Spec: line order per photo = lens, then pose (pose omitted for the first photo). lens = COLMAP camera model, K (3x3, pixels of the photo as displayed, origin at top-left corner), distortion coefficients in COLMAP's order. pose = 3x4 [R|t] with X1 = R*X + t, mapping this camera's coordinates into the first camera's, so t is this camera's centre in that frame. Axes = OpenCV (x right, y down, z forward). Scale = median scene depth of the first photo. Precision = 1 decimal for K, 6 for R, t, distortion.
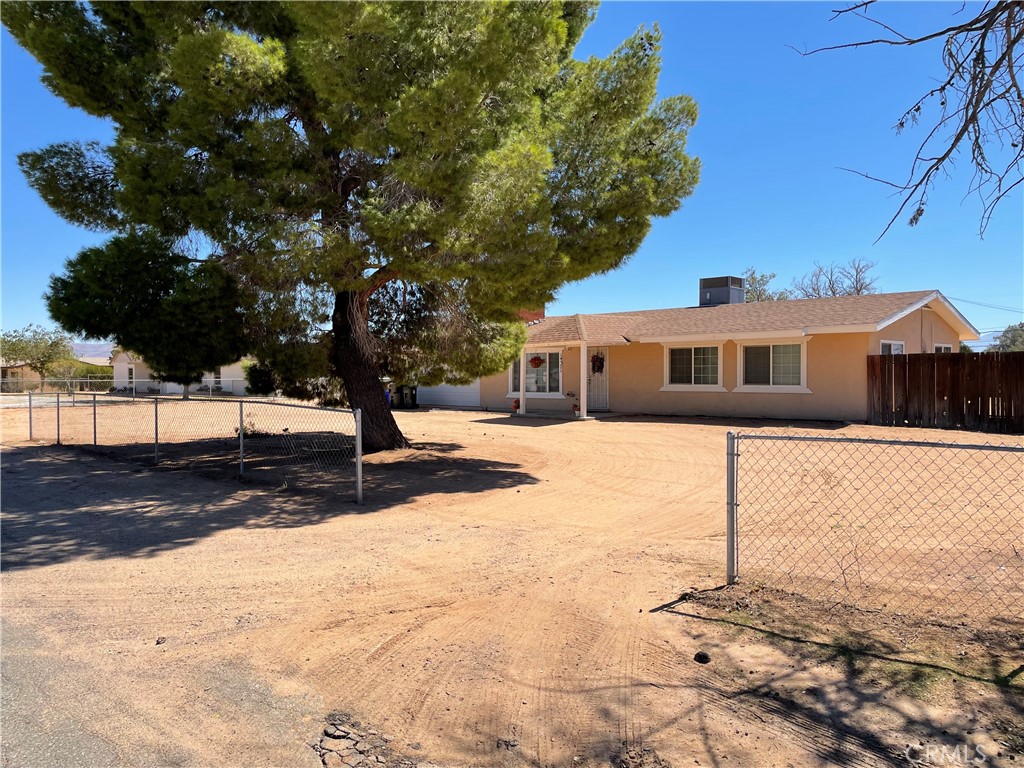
lens RADIAL K [[910.1, 0, 467.9], [0, 910.1, 395.6], [0, 0, 1]] dist [0.154316, -0.192368]
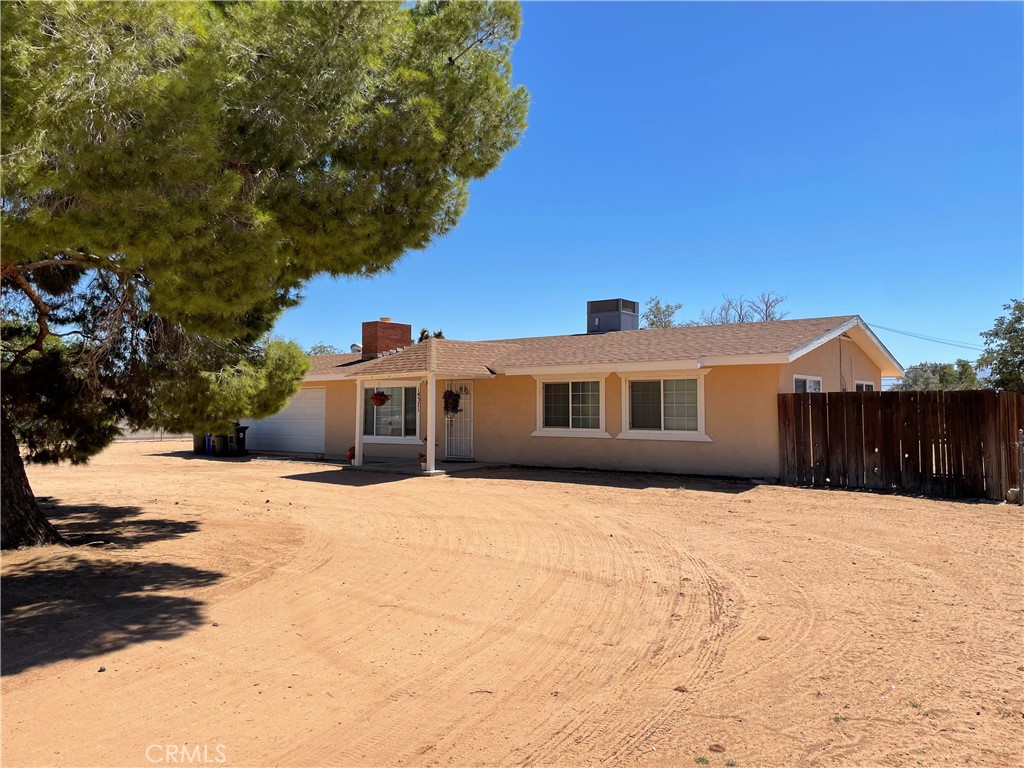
lens RADIAL K [[910.1, 0, 486.6], [0, 910.1, 376.2], [0, 0, 1]] dist [0.154316, -0.192368]
pose [[0.995160, 0.007142, 0.098007, 0.097755], [-0.001230, 0.998182, -0.060253, -0.009756], [-0.098259, 0.059841, 0.993360, 0.224943]]
